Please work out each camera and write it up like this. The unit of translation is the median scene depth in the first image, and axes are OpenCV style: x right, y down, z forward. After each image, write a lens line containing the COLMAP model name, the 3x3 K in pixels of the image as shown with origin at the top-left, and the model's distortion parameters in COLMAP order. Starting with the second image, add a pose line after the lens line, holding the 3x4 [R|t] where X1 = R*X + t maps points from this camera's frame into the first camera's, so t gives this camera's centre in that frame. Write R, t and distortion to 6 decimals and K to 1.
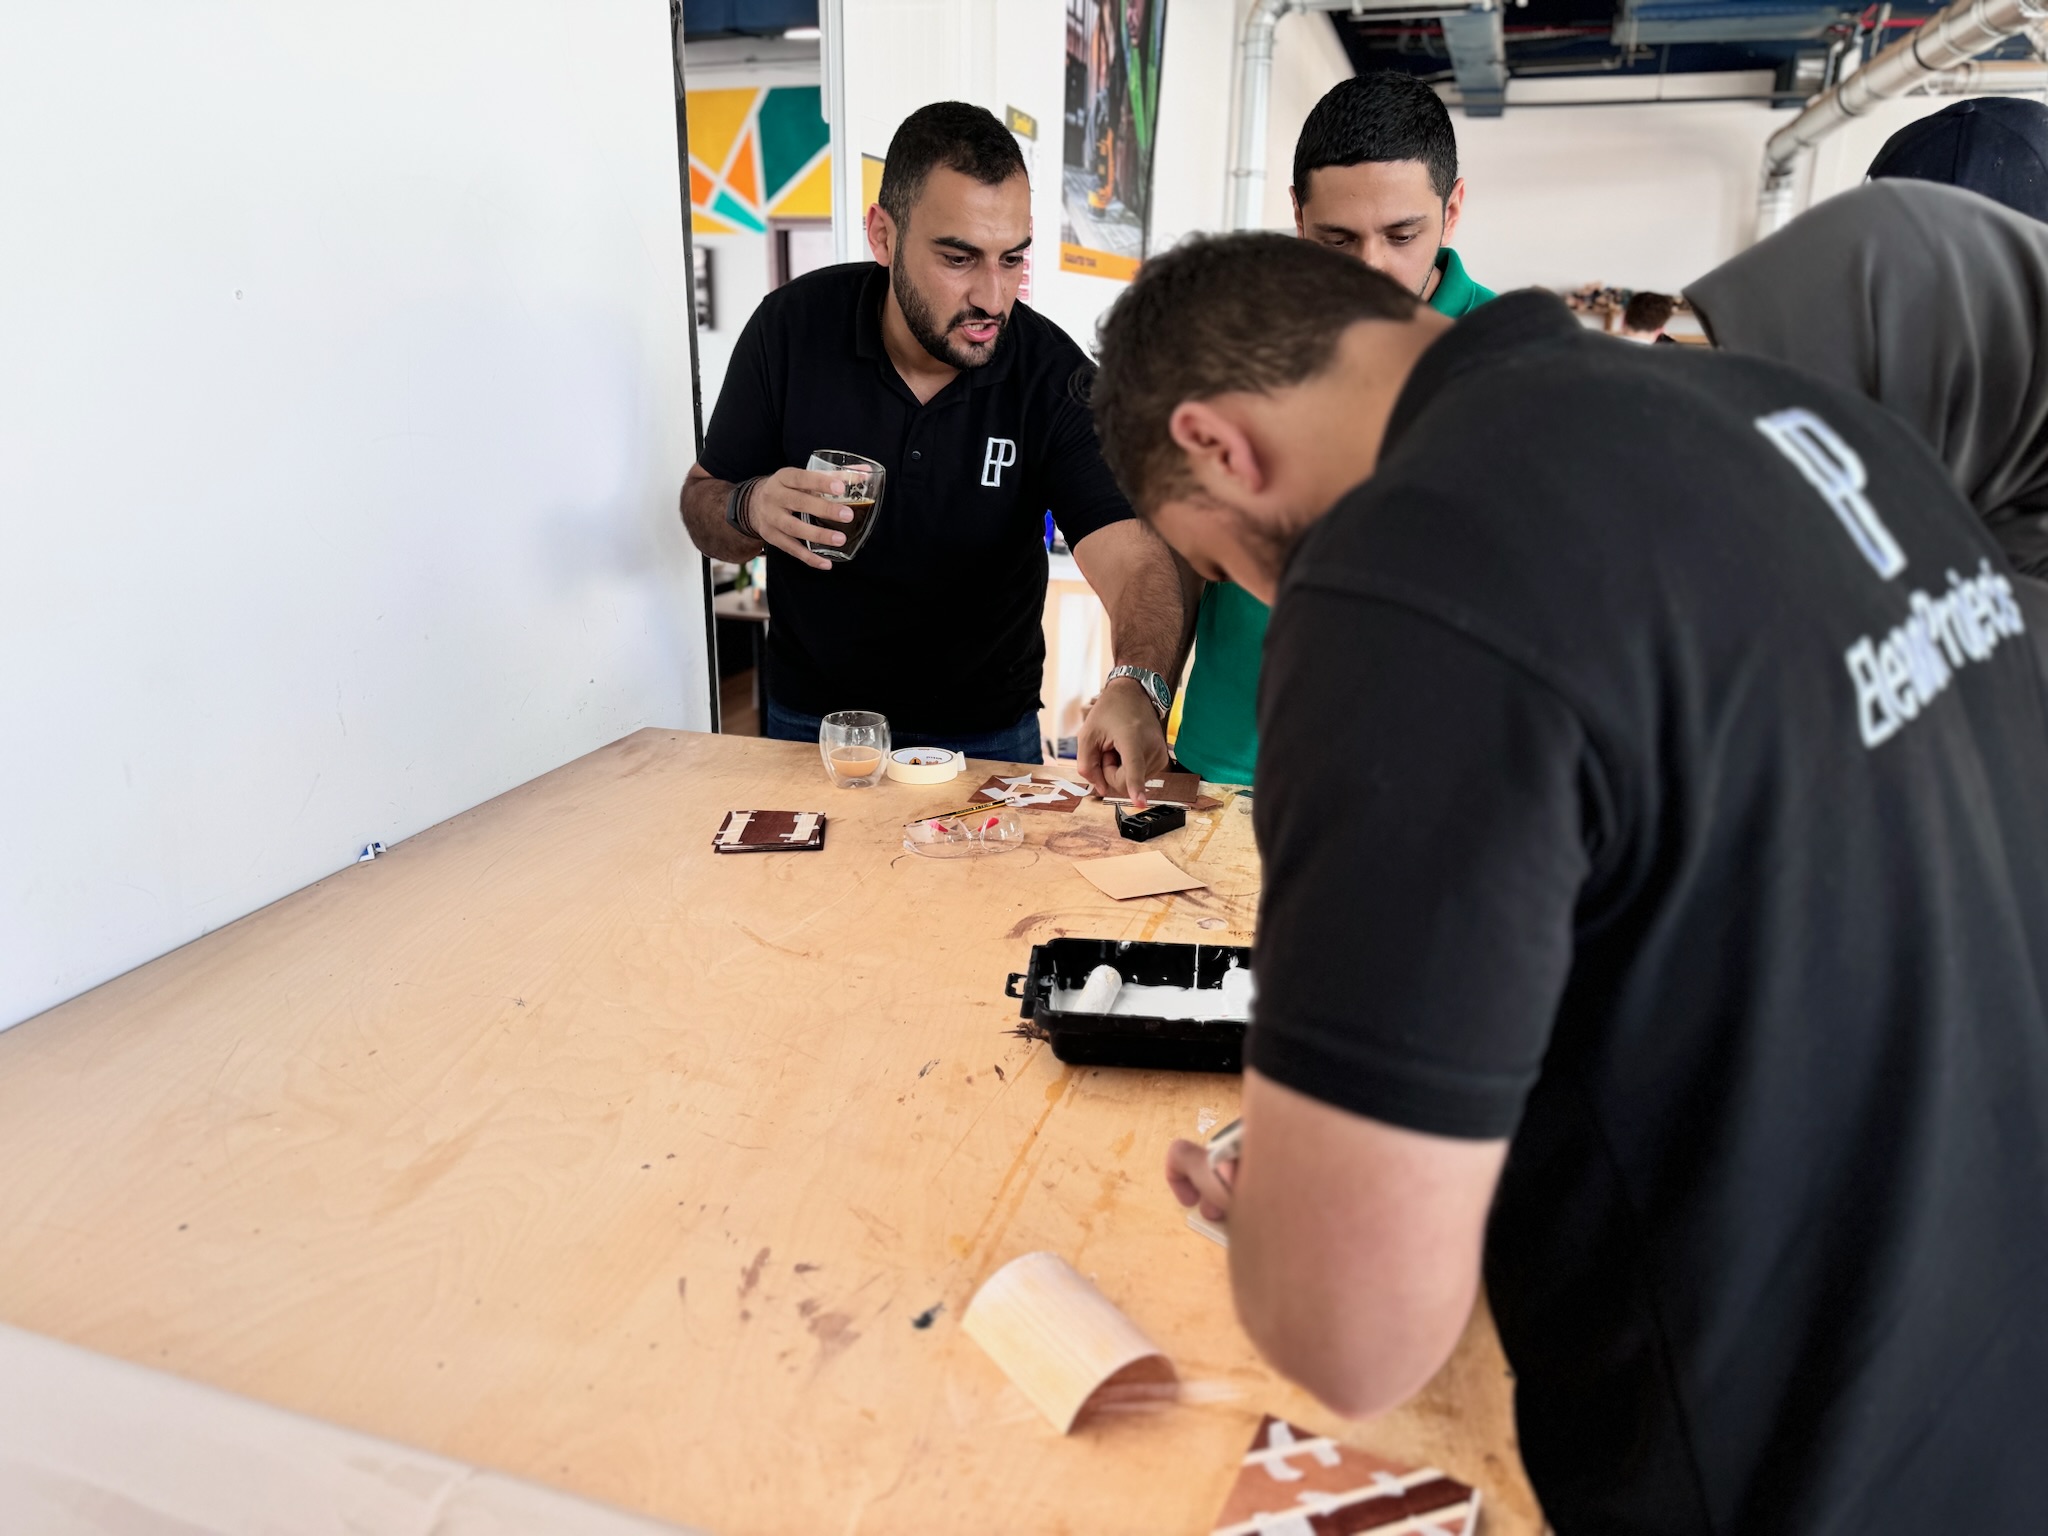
lens RADIAL K [[1458.9, 0, 1014.9], [0, 1458.9, 759.3], [0, 0, 1]] dist [0.039185, -0.014380]
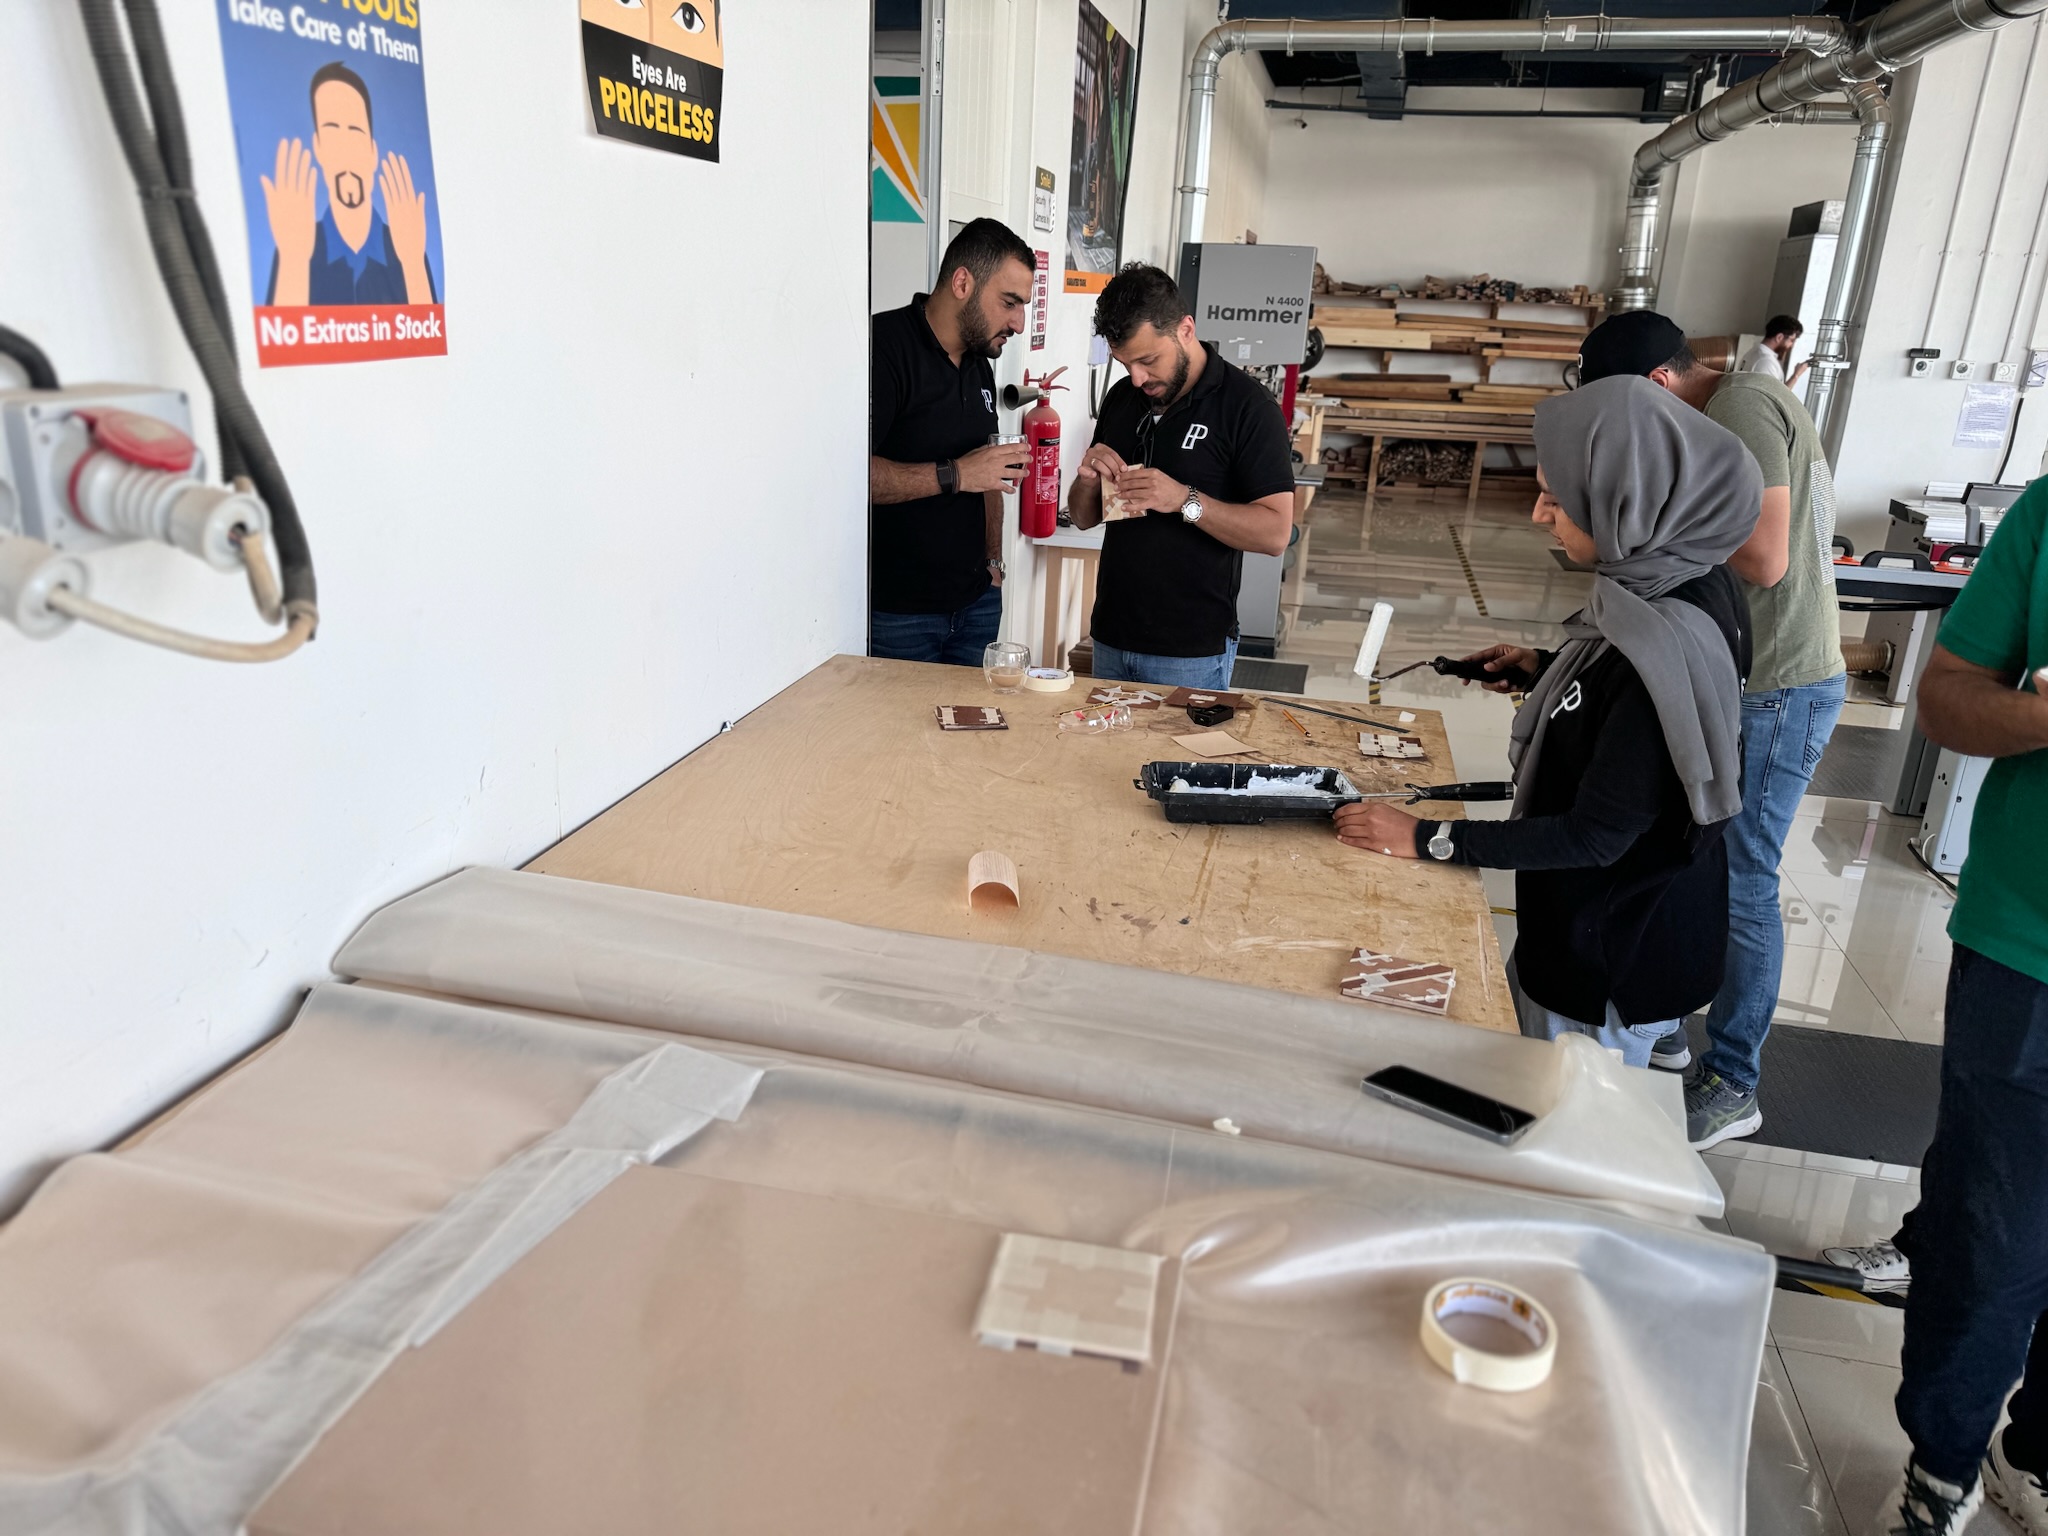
lens RADIAL K [[1458.9, 0, 1025.9], [0, 1458.9, 775.4], [0, 0, 1]] dist [0.039185, -0.014380]
pose [[0.996693, 0.001449, 0.081252, -0.090523], [-0.004323, 0.999371, 0.035197, 0.021456], [-0.081150, -0.035432, 0.996072, -0.203276]]
